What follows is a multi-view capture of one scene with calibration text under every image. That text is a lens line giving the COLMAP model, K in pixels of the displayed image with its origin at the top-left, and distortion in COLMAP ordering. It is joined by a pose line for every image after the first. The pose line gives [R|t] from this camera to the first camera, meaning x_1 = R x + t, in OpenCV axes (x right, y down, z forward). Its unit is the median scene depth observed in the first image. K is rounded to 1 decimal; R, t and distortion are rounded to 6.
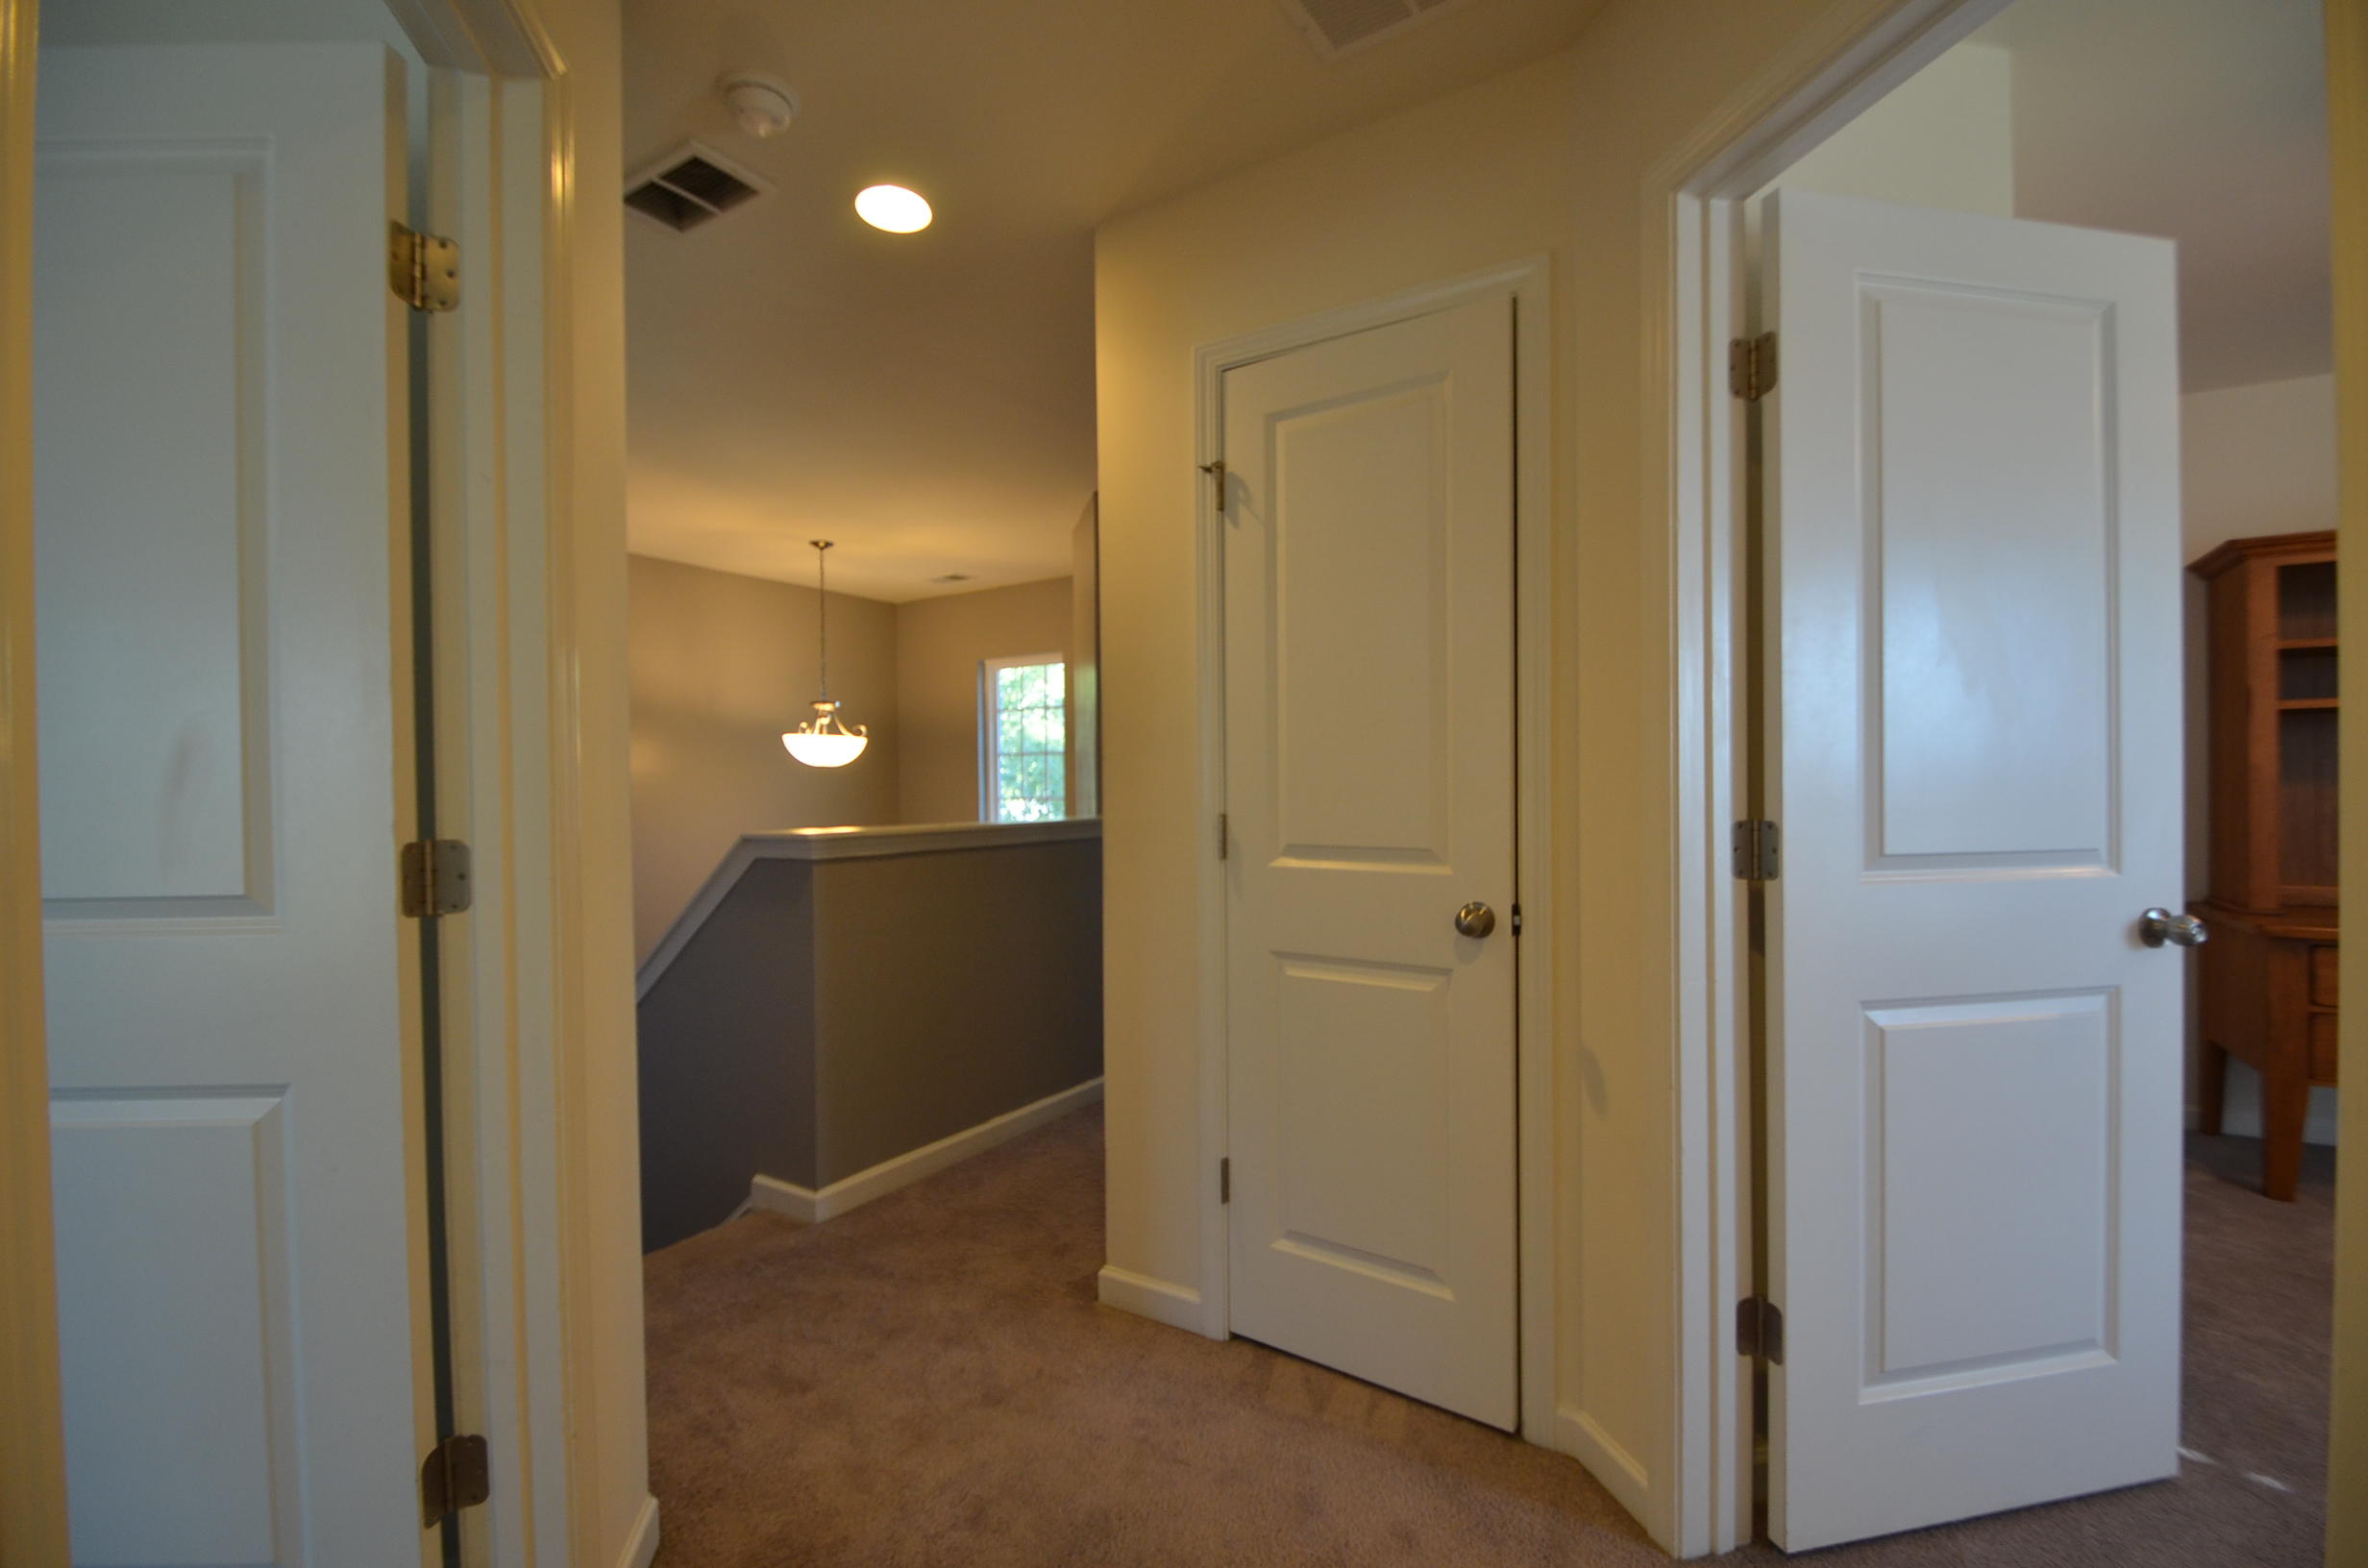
lens RADIAL K [[1029.9, 0, 1186.6], [0, 1029.9, 772.3], [0, 0, 1]] dist [0.007625, -0.010829]
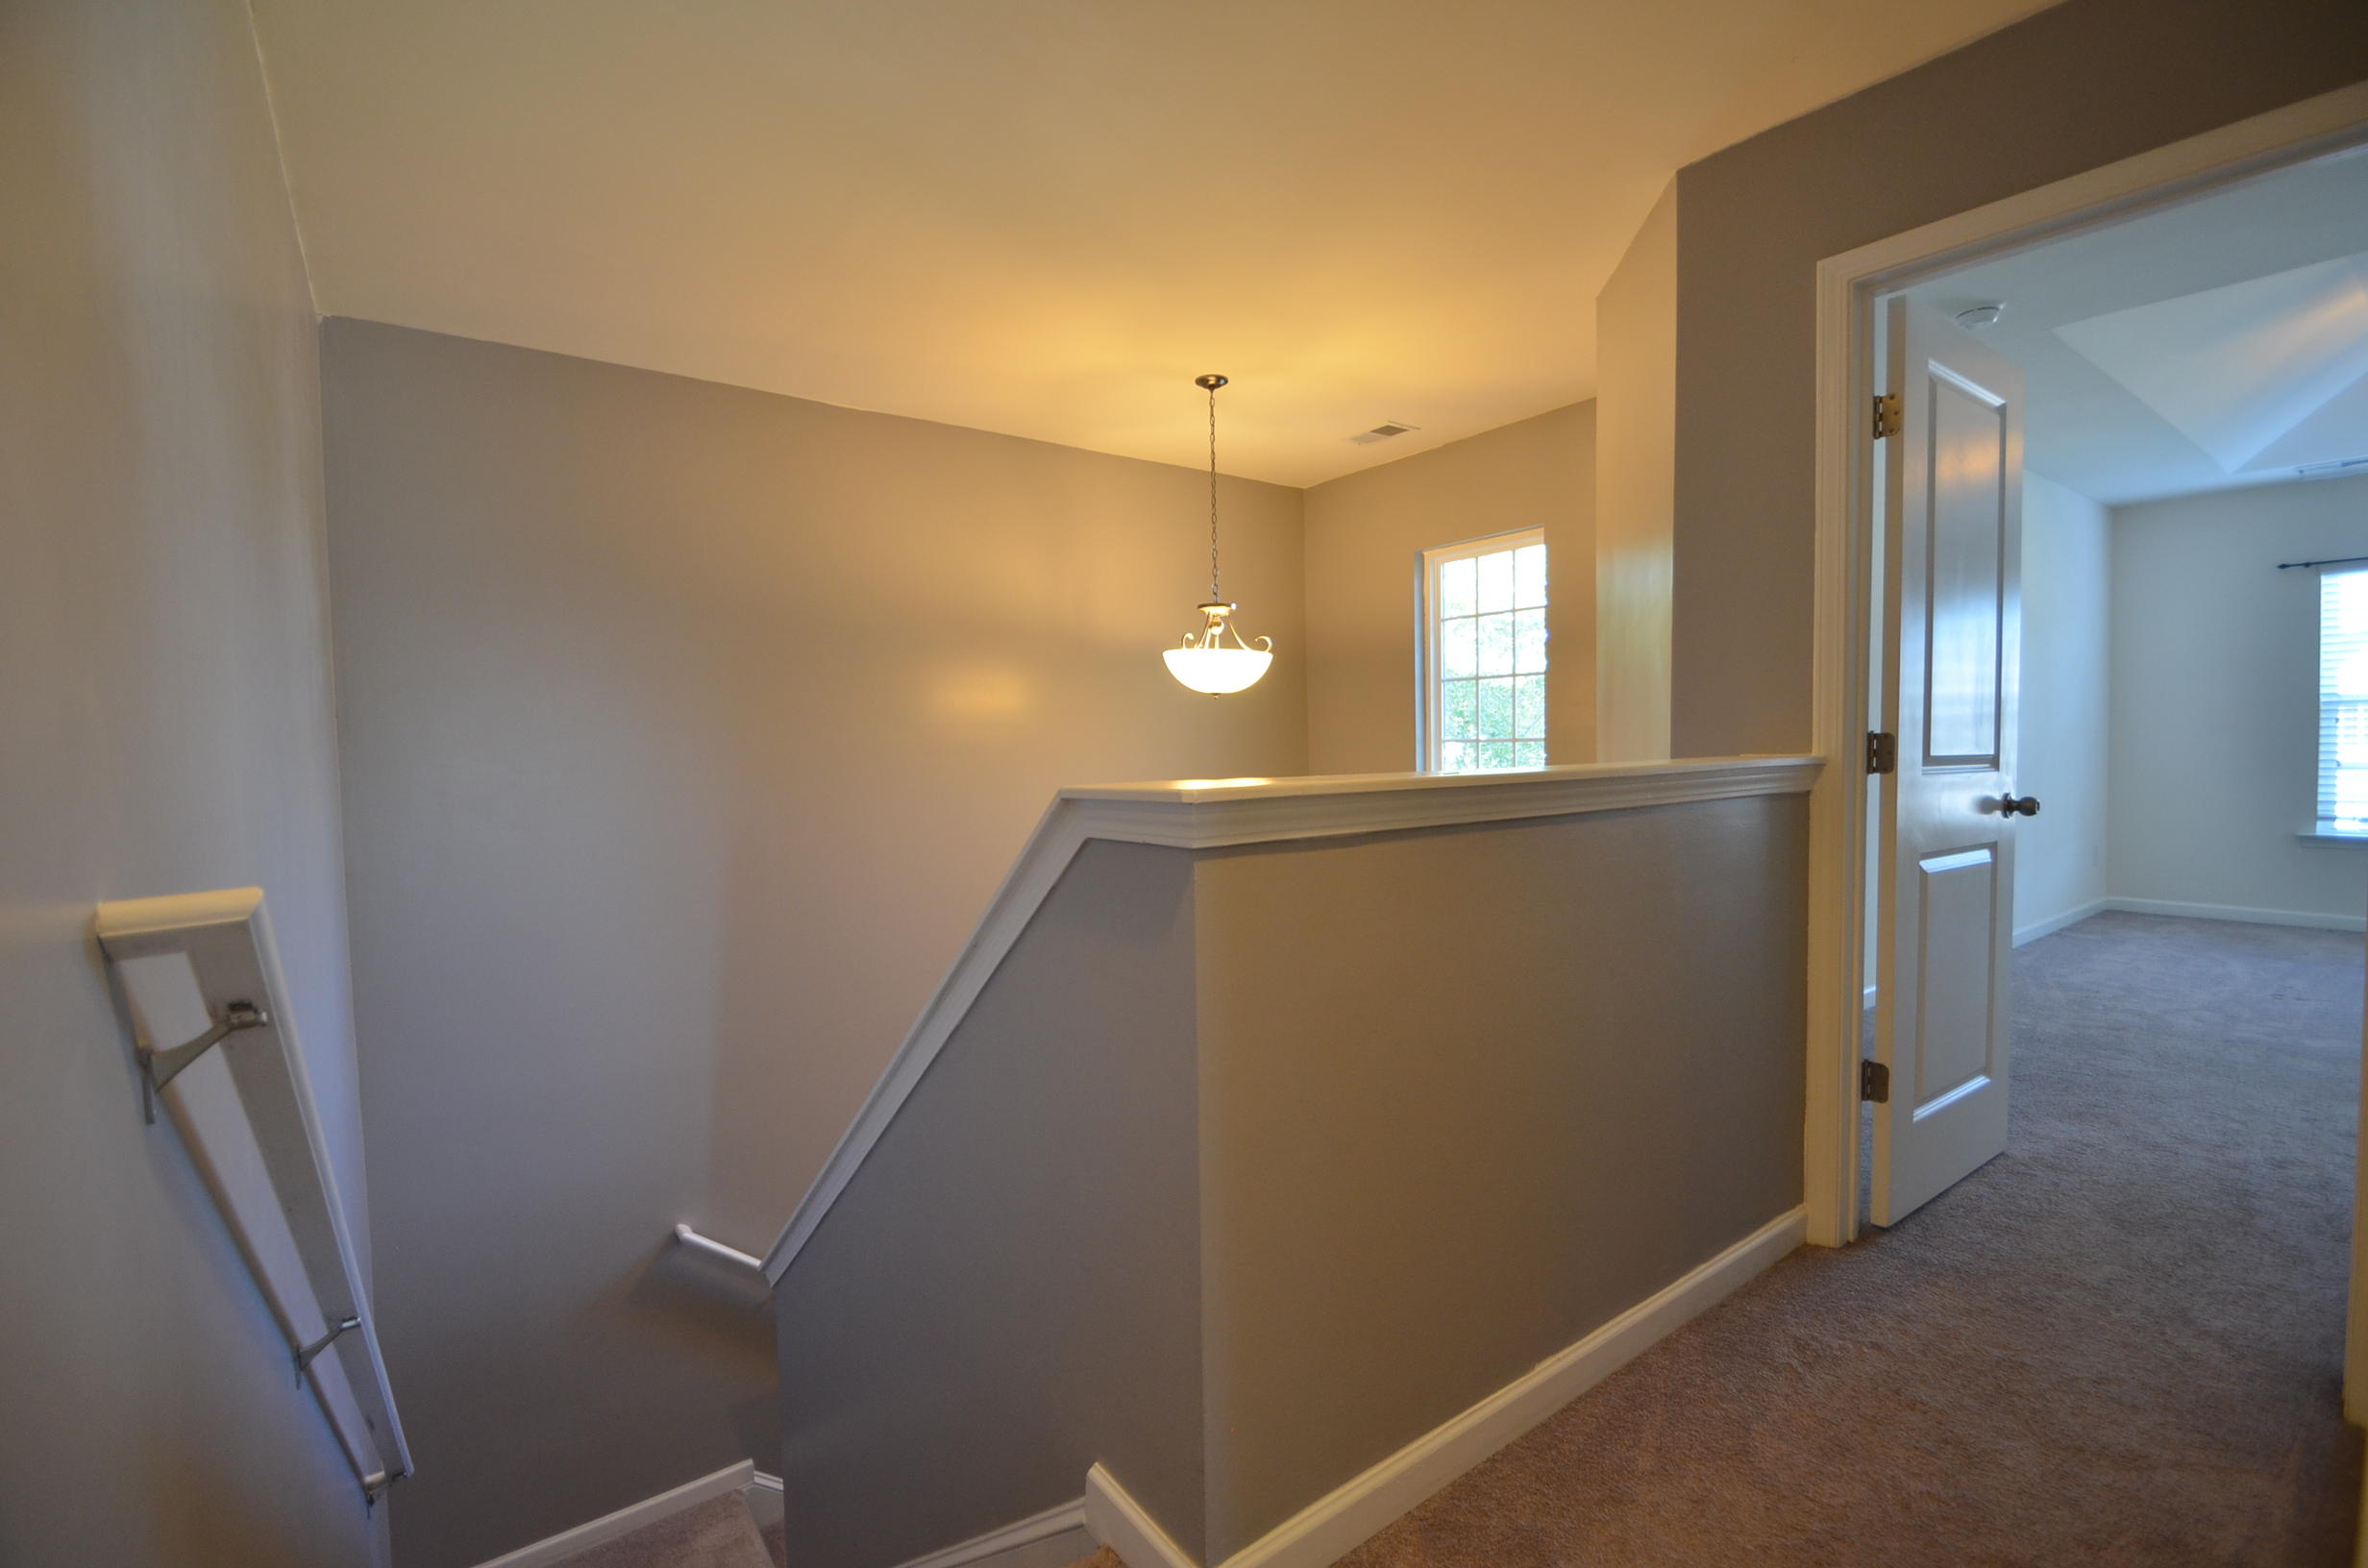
lens RADIAL K [[1029.9, 0, 1173.1], [0, 1029.9, 767.8], [0, 0, 1]] dist [0.007625, -0.010829]
pose [[0.928093, 0.007768, -0.372267, -0.107886], [0.008001, 0.999135, 0.040796, 0.016141], [0.372262, -0.040841, 0.927229, 0.308666]]
